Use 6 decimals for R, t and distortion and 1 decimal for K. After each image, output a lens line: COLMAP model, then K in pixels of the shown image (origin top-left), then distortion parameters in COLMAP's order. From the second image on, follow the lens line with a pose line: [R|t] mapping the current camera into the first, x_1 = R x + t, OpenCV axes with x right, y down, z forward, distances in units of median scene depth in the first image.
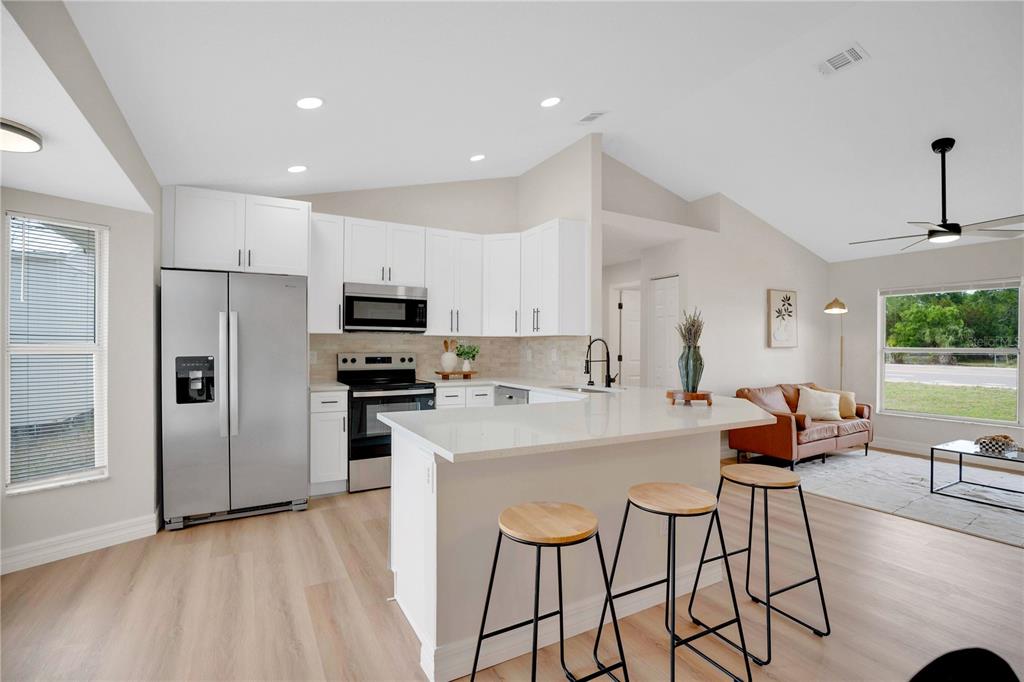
lens RADIAL K [[479.1, 0, 513.9], [0, 479.1, 348.5], [0, 0, 1]] dist [-0.026235, -0.000224]
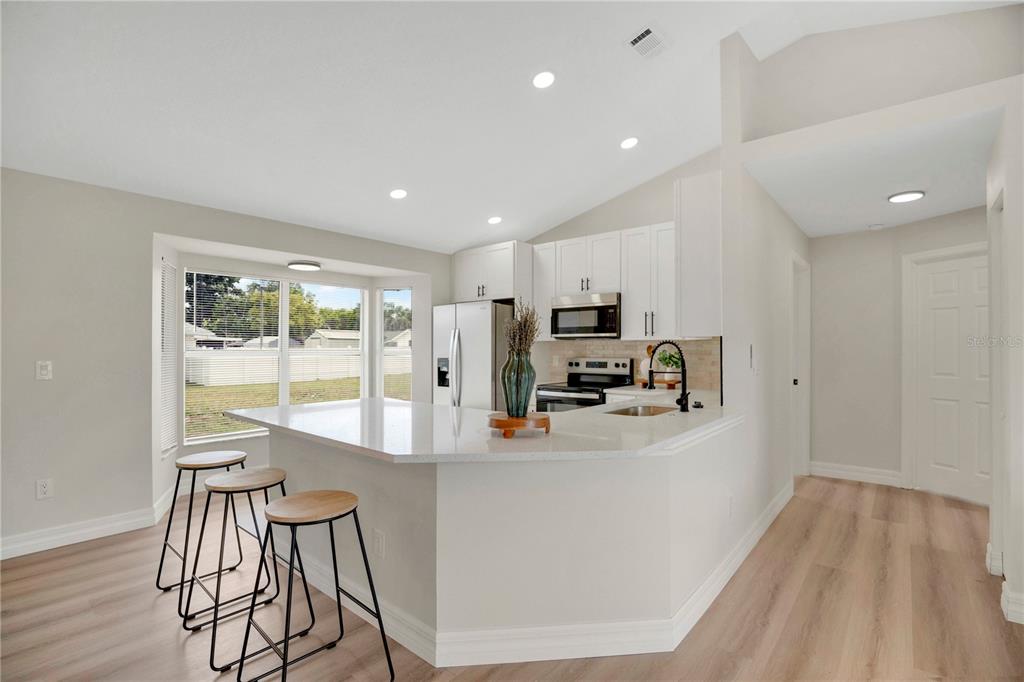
lens RADIAL K [[479.1, 0, 513.9], [0, 479.1, 348.5], [0, 0, 1]] dist [-0.026235, -0.000224]
pose [[0.362854, -0.004694, -0.931834, 0.662408], [-0.004288, 0.999968, -0.006707, -0.003844], [0.931836, 0.006429, 0.362822, 0.452428]]
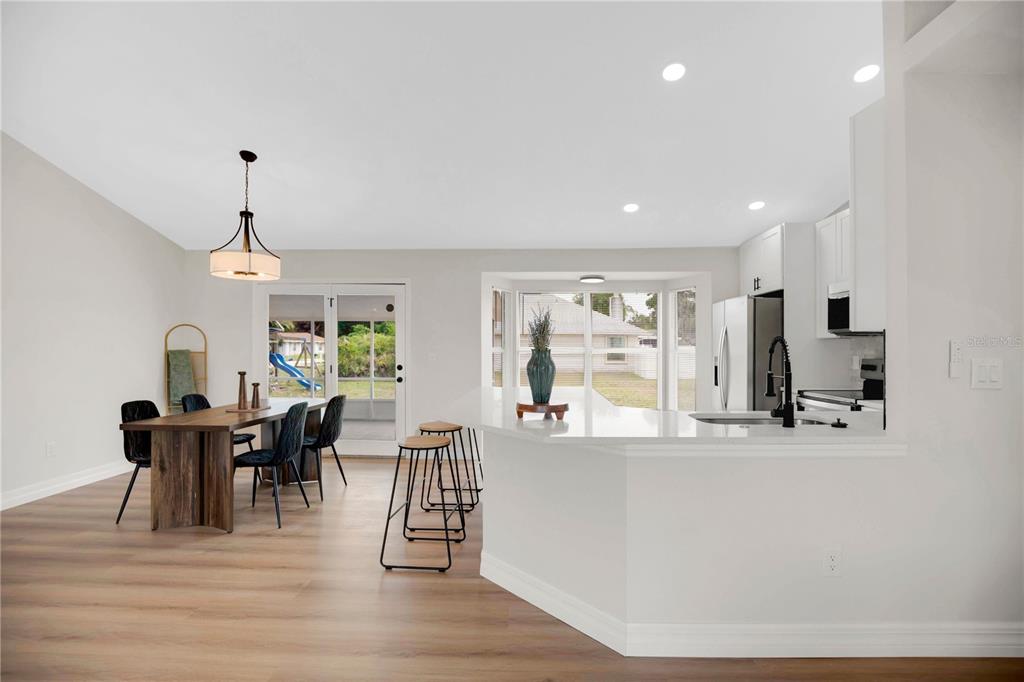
lens RADIAL K [[479.1, 0, 513.9], [0, 479.1, 348.5], [0, 0, 1]] dist [-0.026235, -0.000224]
pose [[-0.528310, -0.003331, -0.849045, 0.721455], [-0.010476, 0.999942, 0.002596, -0.005314], [0.848987, 0.010266, -0.528314, 0.863700]]
